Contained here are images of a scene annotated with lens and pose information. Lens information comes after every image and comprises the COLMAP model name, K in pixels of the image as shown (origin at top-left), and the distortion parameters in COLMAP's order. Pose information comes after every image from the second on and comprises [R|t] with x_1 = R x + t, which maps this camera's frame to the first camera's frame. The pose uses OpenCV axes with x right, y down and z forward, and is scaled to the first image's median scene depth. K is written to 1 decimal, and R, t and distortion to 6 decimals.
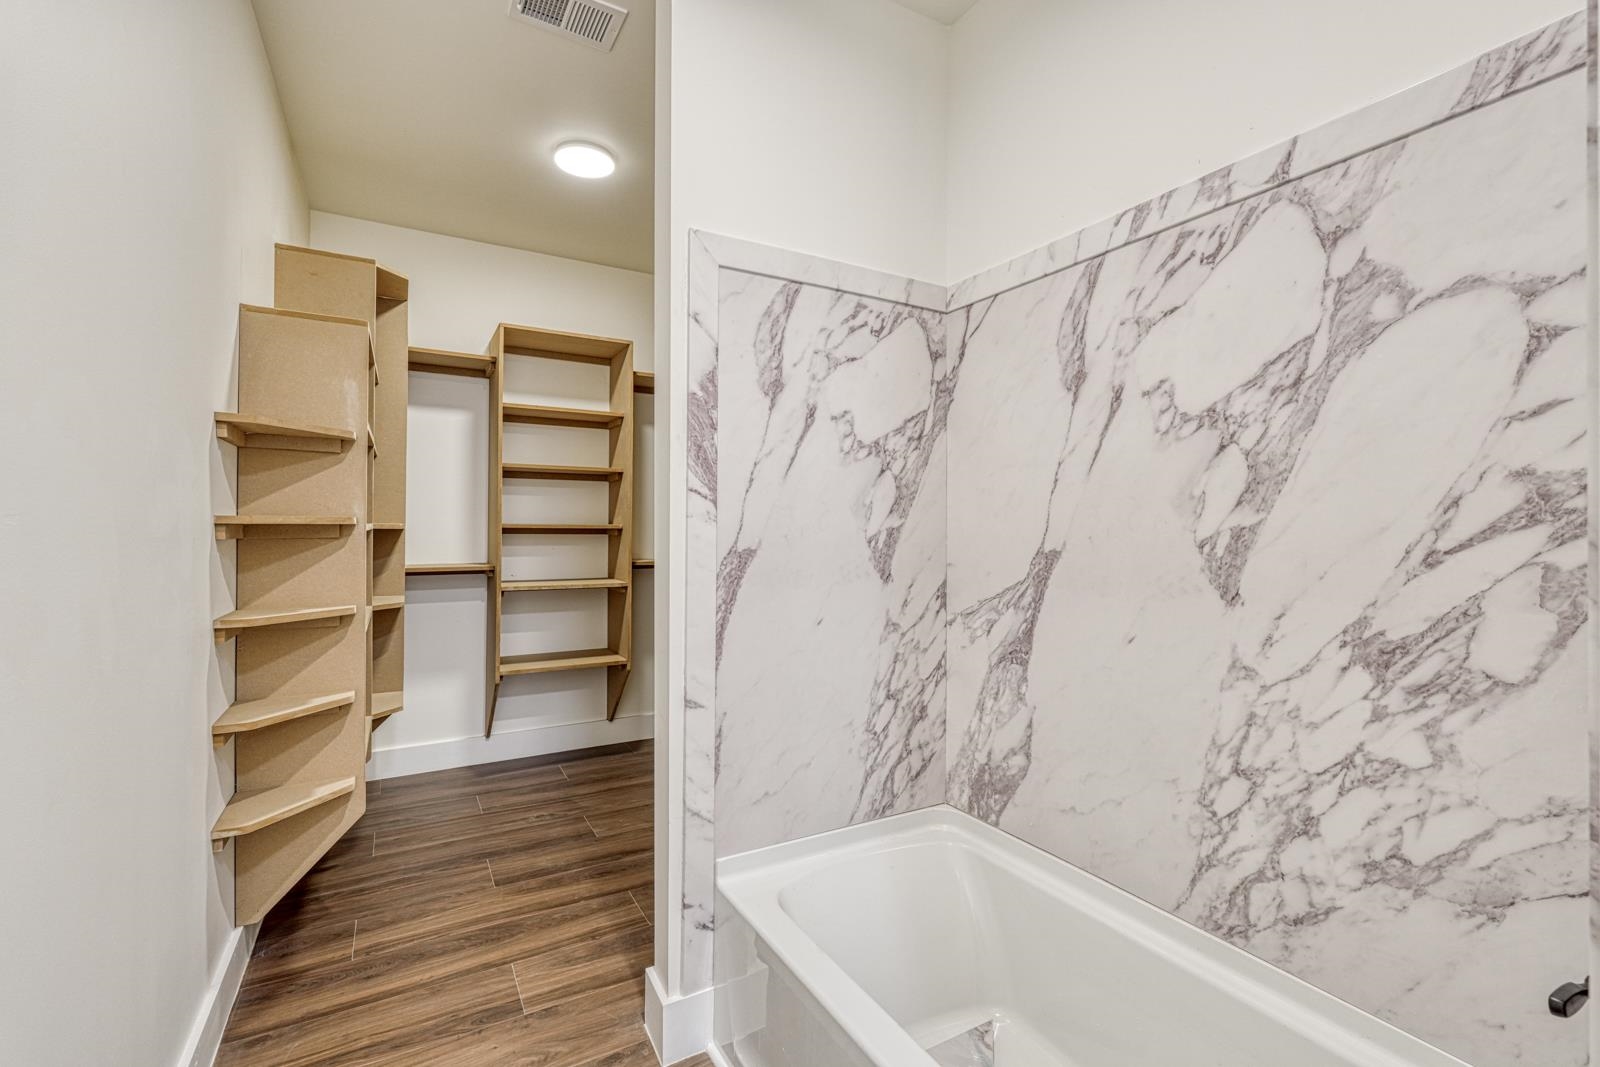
lens RADIAL K [[698.6, 0, 797.8], [0, 698.6, 531.8], [0, 0, 1]] dist [-0.005113, -0.000280]
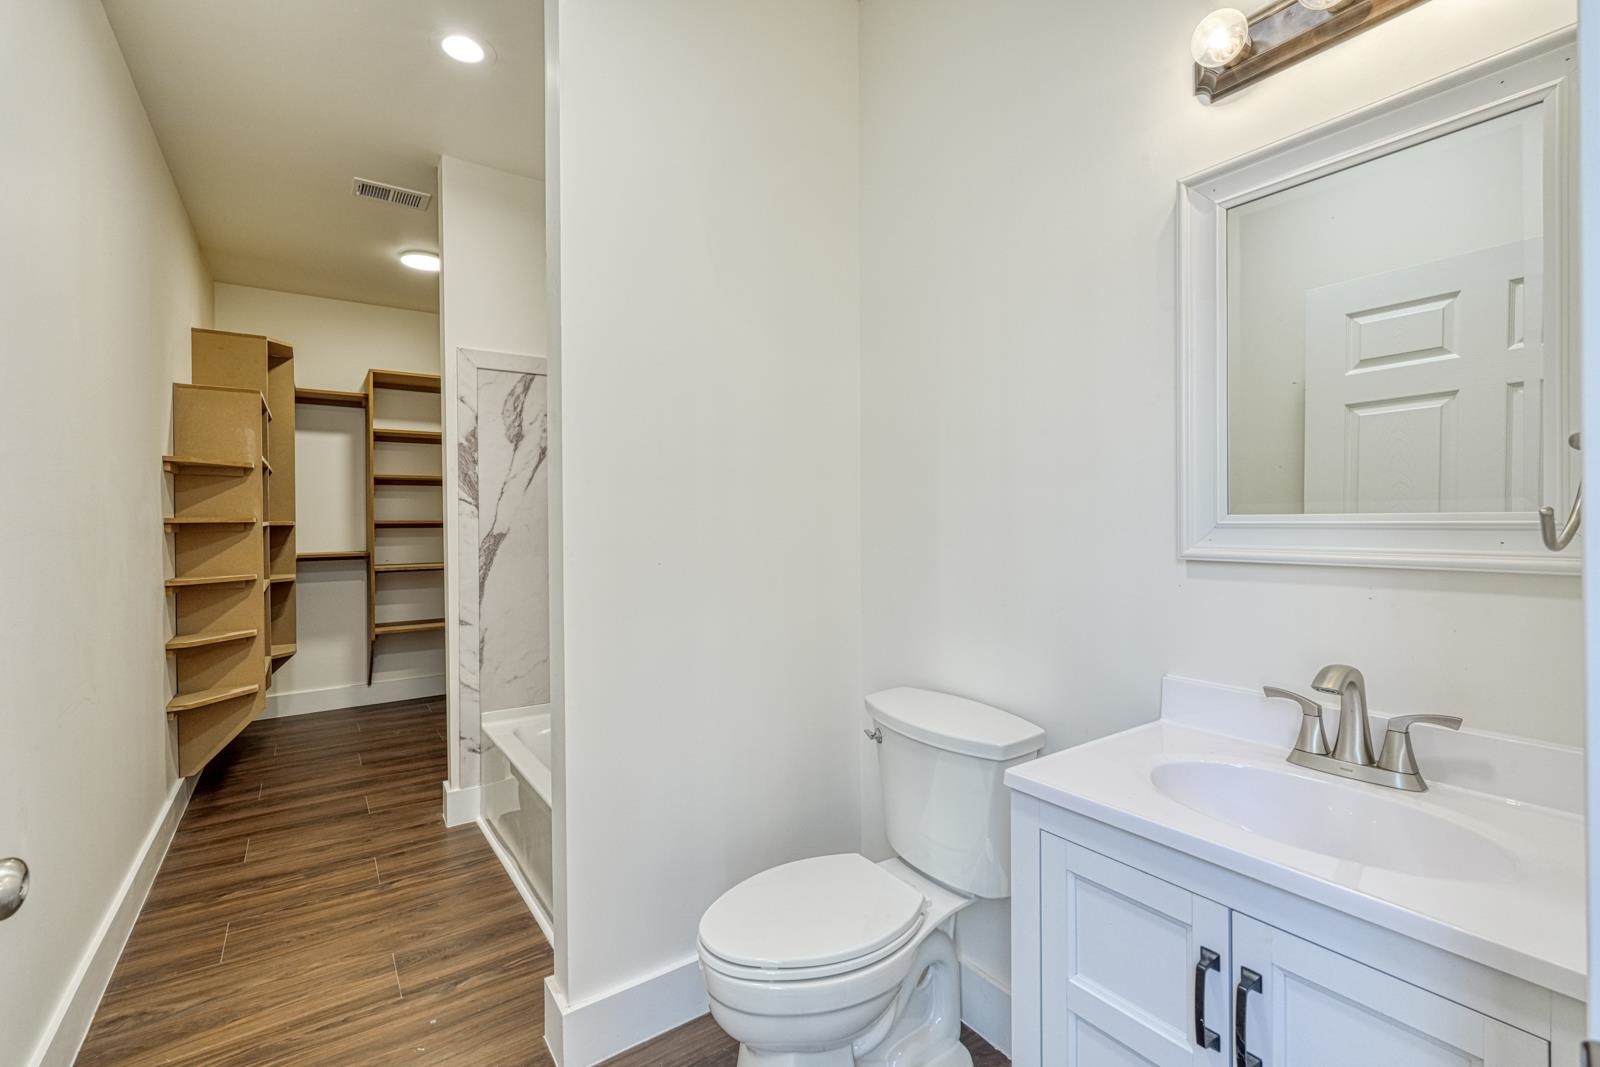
lens RADIAL K [[698.6, 0, 800.9], [0, 698.6, 530.4], [0, 0, 1]] dist [-0.005113, -0.000280]
pose [[0.995418, -0.016042, 0.094268, 0.449395], [0.015038, 0.999822, 0.011354, 0.008310], [-0.094433, -0.009884, 0.995482, -0.689479]]
